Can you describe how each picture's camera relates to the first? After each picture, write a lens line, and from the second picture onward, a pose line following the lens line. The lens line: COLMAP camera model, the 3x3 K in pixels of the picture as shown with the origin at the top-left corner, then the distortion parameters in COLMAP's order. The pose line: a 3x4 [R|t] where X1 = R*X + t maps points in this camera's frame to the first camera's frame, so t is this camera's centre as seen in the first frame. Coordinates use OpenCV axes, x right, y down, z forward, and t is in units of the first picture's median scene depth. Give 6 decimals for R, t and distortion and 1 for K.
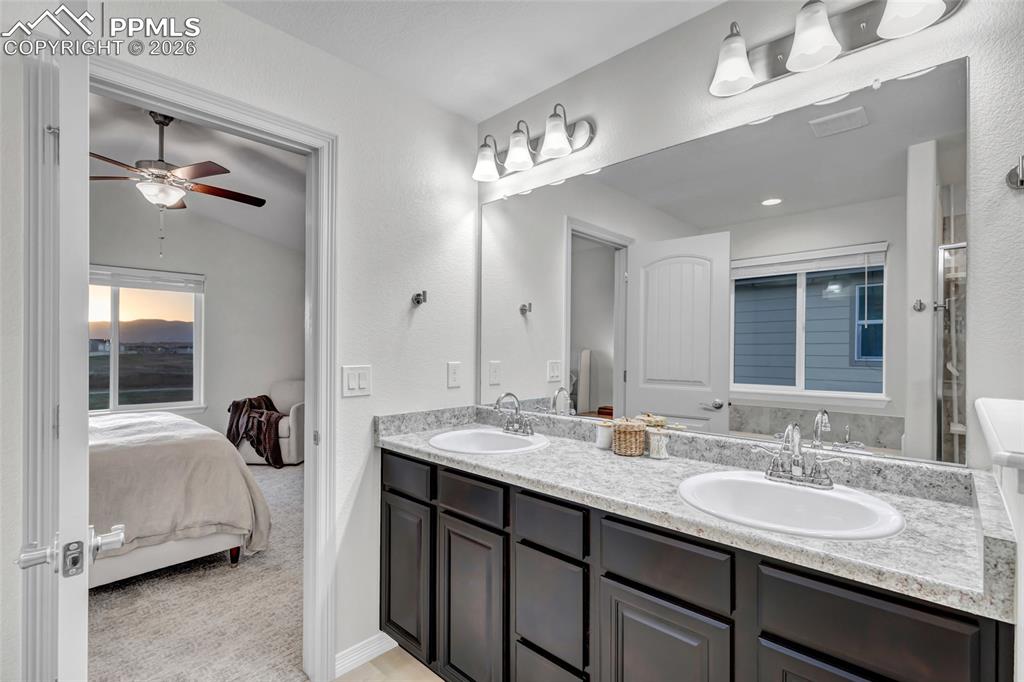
lens RADIAL K [[478.3, 0, 511.3], [0, 478.3, 349.2], [0, 0, 1]] dist [0.016229, -0.000540]
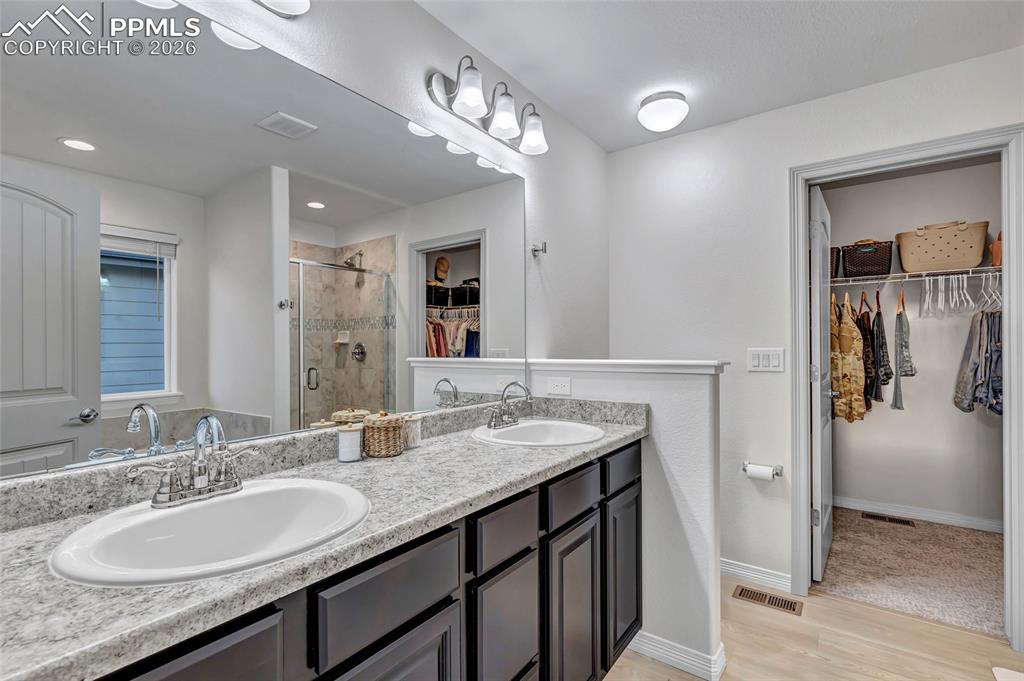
lens RADIAL K [[478.3, 0, 511.3], [0, 478.3, 348.7], [0, 0, 1]] dist [0.016229, -0.000540]
pose [[-0.142550, -0.001691, 0.989786, -0.545270], [0.015929, 0.999865, 0.004002, 0.032087], [-0.989659, 0.016336, -0.142504, 0.810619]]
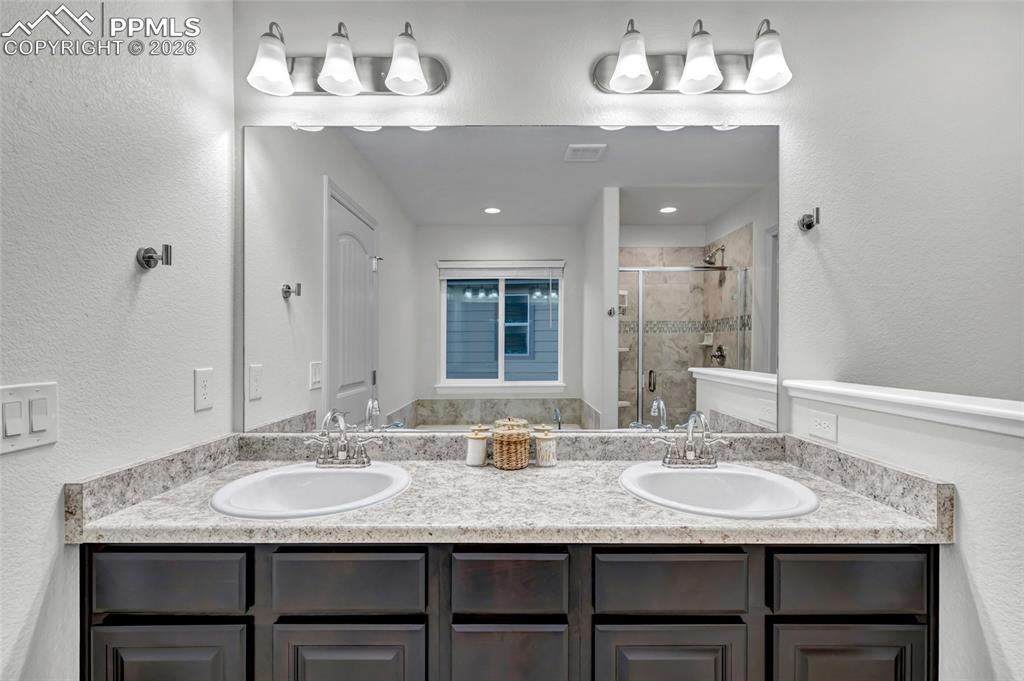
lens RADIAL K [[471.8, 0, 513.3], [0, 471.8, 348.9], [0, 0, 1]] dist [0.012746, -0.000522]
pose [[0.722784, -0.008800, 0.691017, -0.306256], [0.005765, 0.999961, 0.006703, 0.000177], [-0.691049, -0.000861, 0.722807, 0.344134]]
